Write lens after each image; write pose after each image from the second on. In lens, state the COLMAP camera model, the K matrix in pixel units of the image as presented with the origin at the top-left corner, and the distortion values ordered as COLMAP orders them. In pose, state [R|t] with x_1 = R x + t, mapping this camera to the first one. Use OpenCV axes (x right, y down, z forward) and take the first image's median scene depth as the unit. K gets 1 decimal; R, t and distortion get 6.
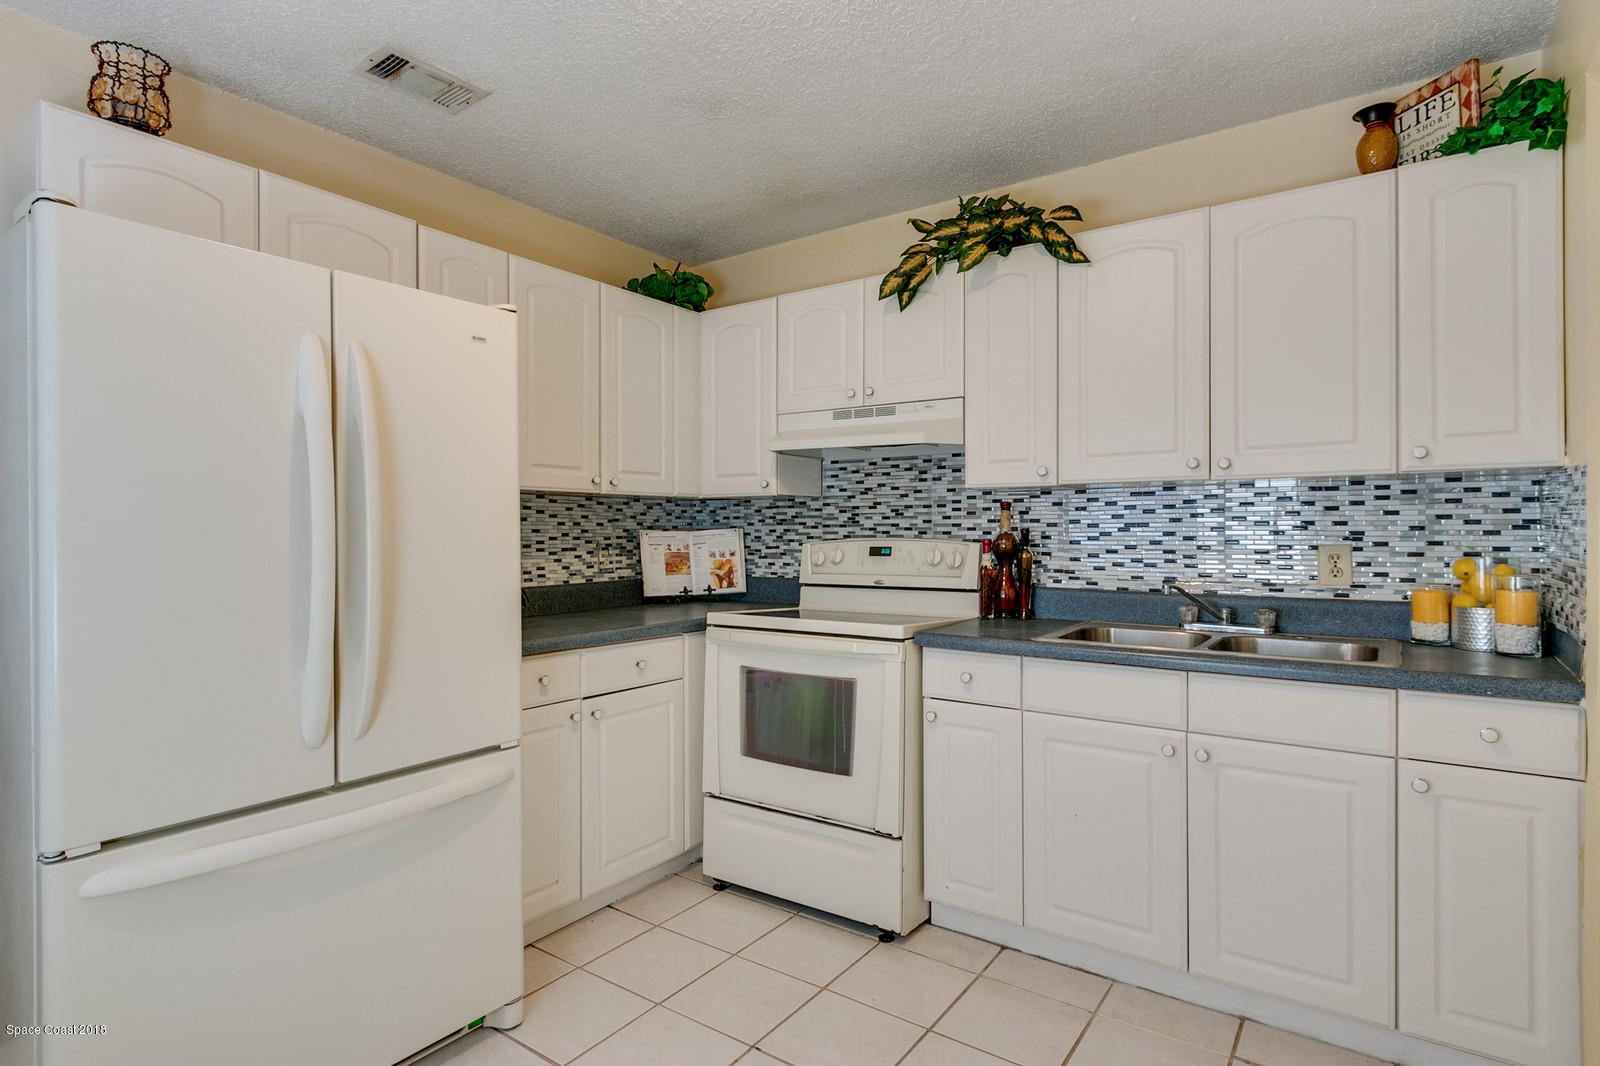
lens RADIAL K [[837.6, 0, 796.7], [0, 837.6, 532.5], [0, 0, 1]] dist [0.011255, -0.001755]
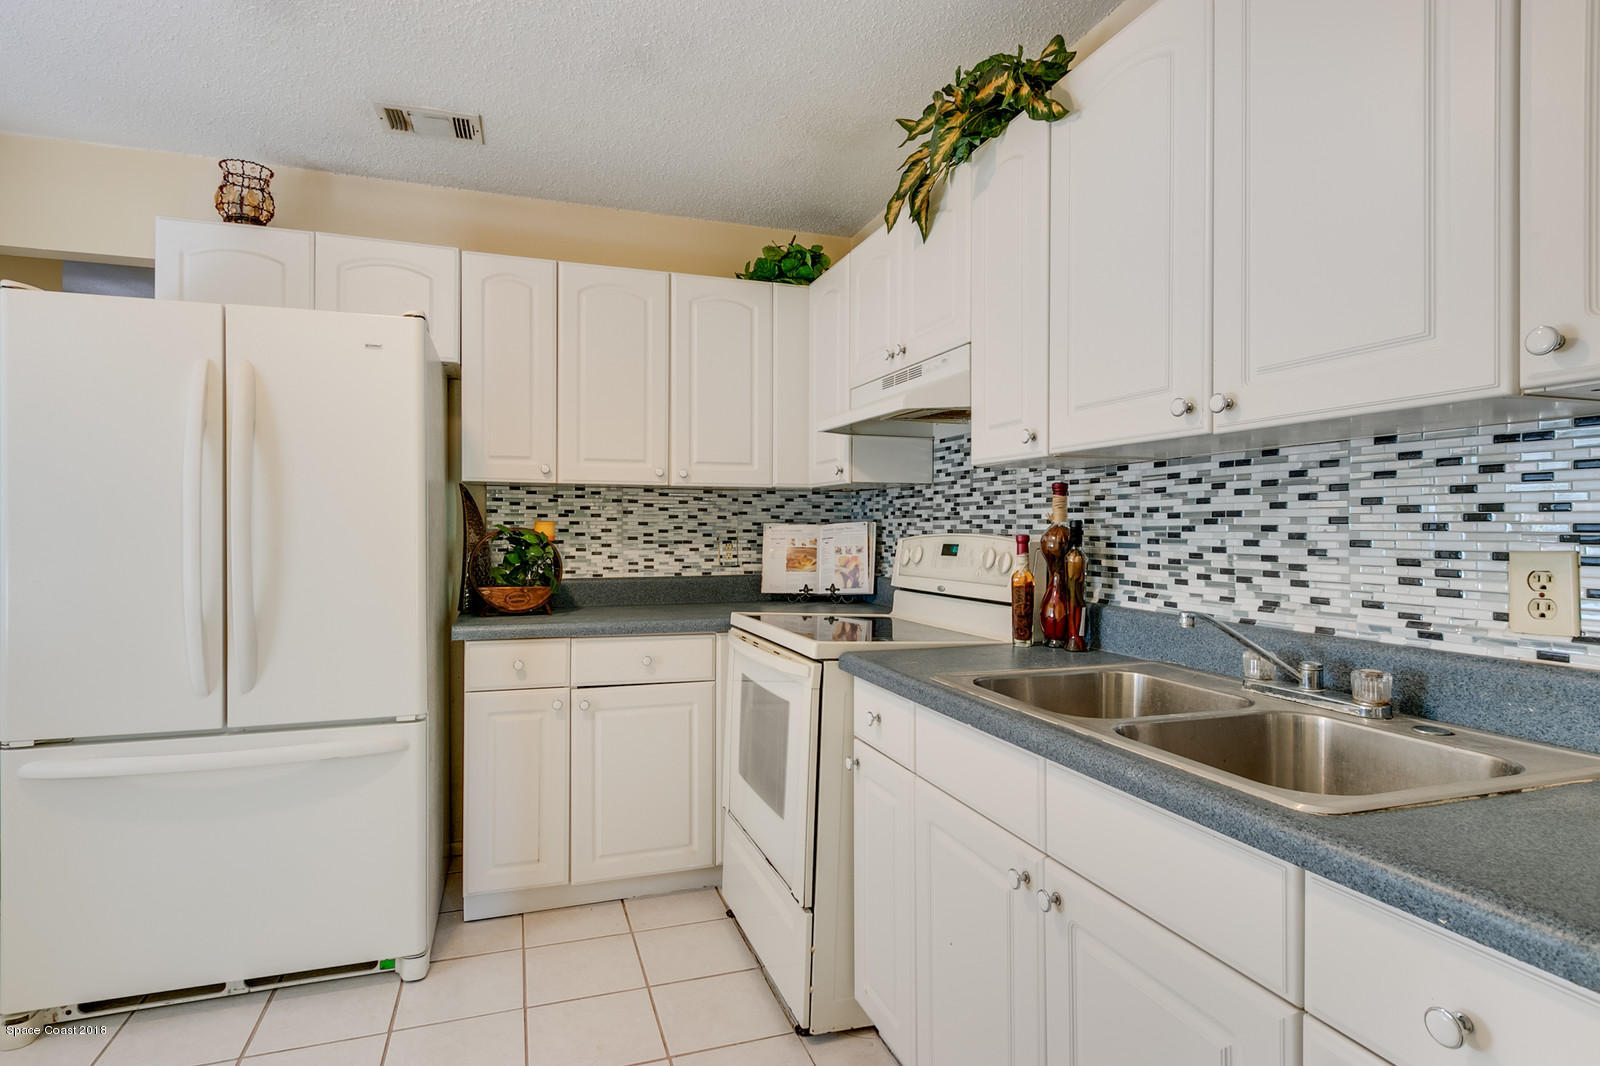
lens RADIAL K [[837.6, 0, 795.7], [0, 837.6, 533.0], [0, 0, 1]] dist [0.011255, -0.001755]
pose [[0.806190, 0.008270, -0.591598, 0.499029], [-0.006333, 0.999966, 0.005349, 0.003530], [0.591622, -0.000566, 0.806215, 0.303080]]
